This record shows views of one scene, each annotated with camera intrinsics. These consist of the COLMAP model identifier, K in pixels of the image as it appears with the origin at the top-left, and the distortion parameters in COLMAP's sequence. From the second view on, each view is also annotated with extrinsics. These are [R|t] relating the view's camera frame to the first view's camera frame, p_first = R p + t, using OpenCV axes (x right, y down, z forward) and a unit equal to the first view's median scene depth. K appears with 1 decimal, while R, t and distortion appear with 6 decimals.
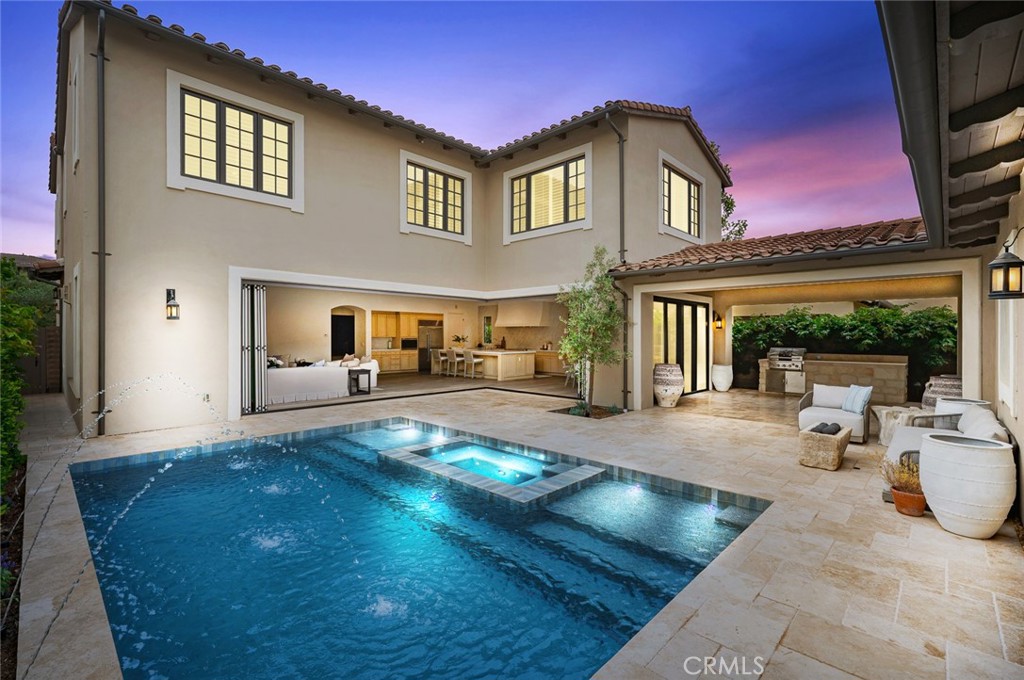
lens RADIAL K [[458.8, 0, 511.5], [0, 458.8, 330.5], [0, 0, 1]] dist [-0.000812, 0.000029]
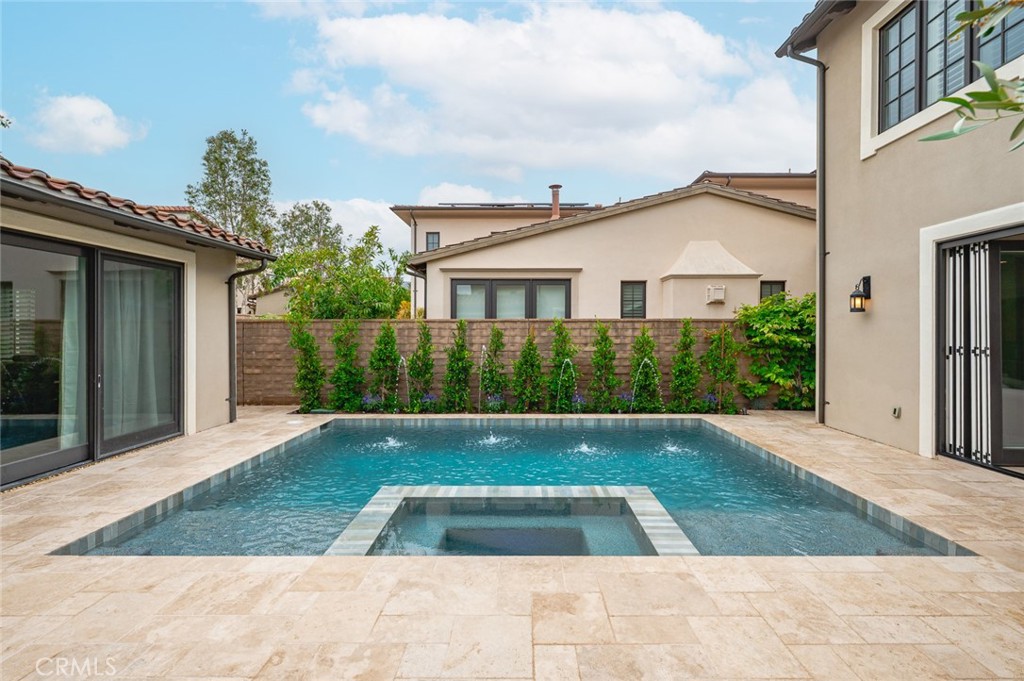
lens RADIAL K [[424.9, 0, 521.8], [0, 424.9, 332.0], [0, 0, 1]] dist [-0.000782, 0.000164]
pose [[-0.731194, -0.002003, -0.682167, 0.169130], [0.005911, 0.999940, -0.009272, 0.011058], [0.682144, -0.010812, -0.731138, 0.711712]]
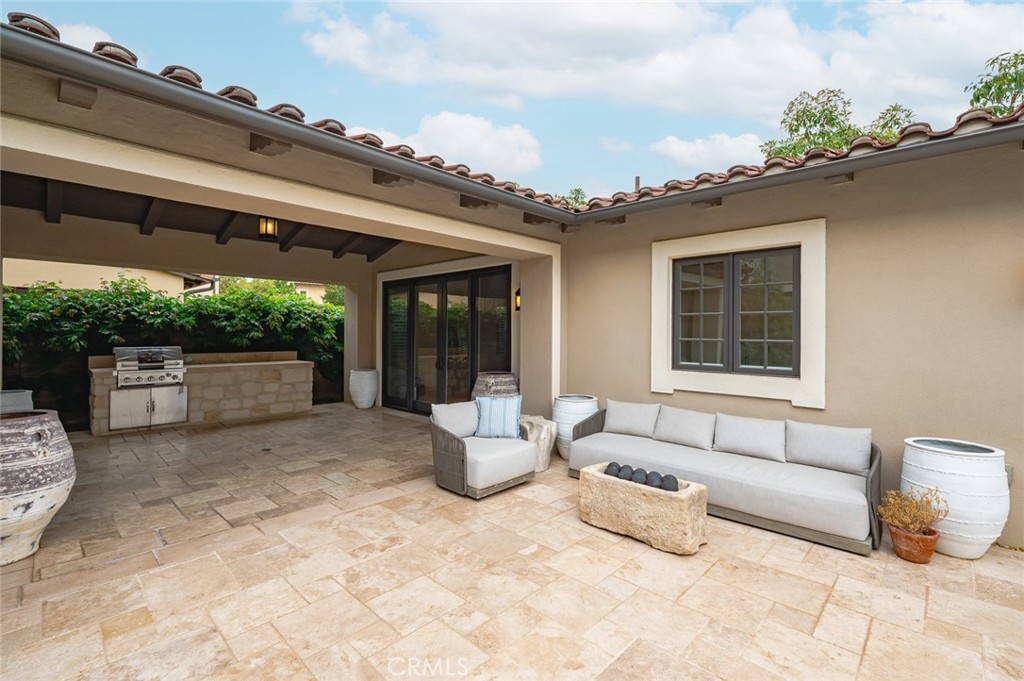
lens RADIAL K [[458.8, 0, 511.5], [0, 458.8, 331.0], [0, 0, 1]] dist [-0.000812, 0.000029]
pose [[0.005701, -0.000555, 0.999984, 0.034927], [-0.016399, 0.999865, 0.000648, 0.010786], [-0.999849, -0.016402, 0.005691, 0.554552]]
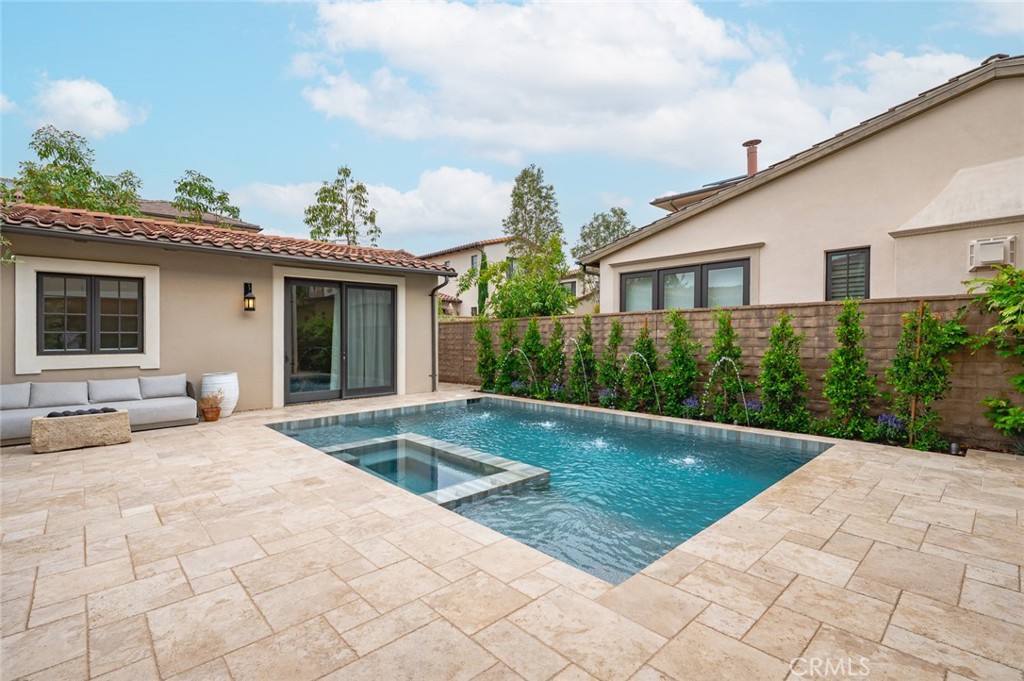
lens RADIAL K [[463.3, 0, 504.9], [0, 463.3, 338.0], [0, 0, 1]] dist [-0.001166, -0.000462]
pose [[-0.997358, 0.004365, 0.072516, -0.139878], [0.003728, 0.999953, -0.008925, 0.029381], [-0.072552, -0.008631, -0.997327, 0.911149]]
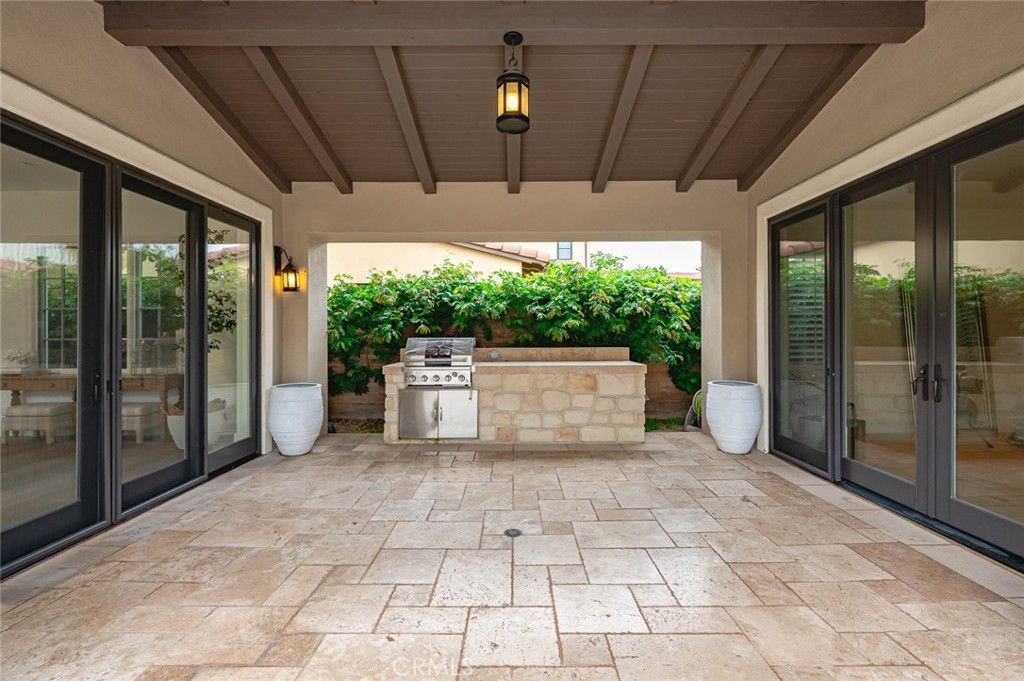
lens RADIAL K [[458.8, 0, 511.5], [0, 458.8, 331.0], [0, 0, 1]] dist [-0.000812, 0.000029]
pose [[0.726212, -0.005000, 0.687453, 0.345883], [0.000383, 0.999976, 0.006869, 0.028857], [-0.687471, -0.004725, 0.726197, 0.633380]]
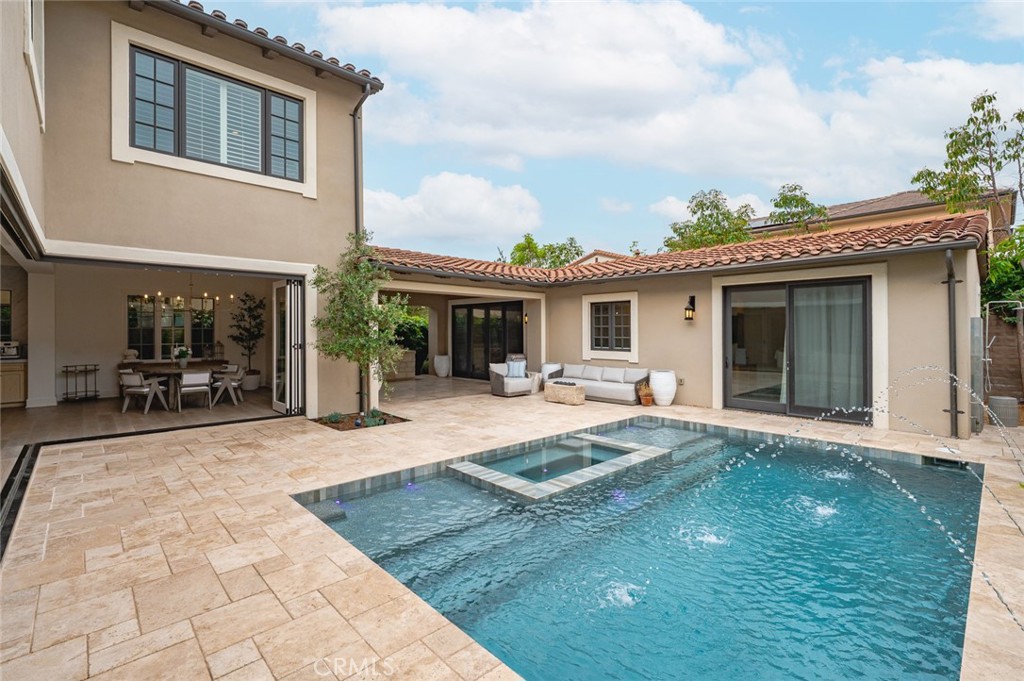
lens RADIAL K [[458.8, 0, 511.5], [0, 458.8, 331.0], [0, 0, 1]] dist [-0.000812, 0.000029]
pose [[0.059887, -0.002098, 0.998203, -0.514248], [-0.013538, 0.999904, 0.002914, 0.002755], [-0.998113, -0.013688, 0.059853, 0.521627]]
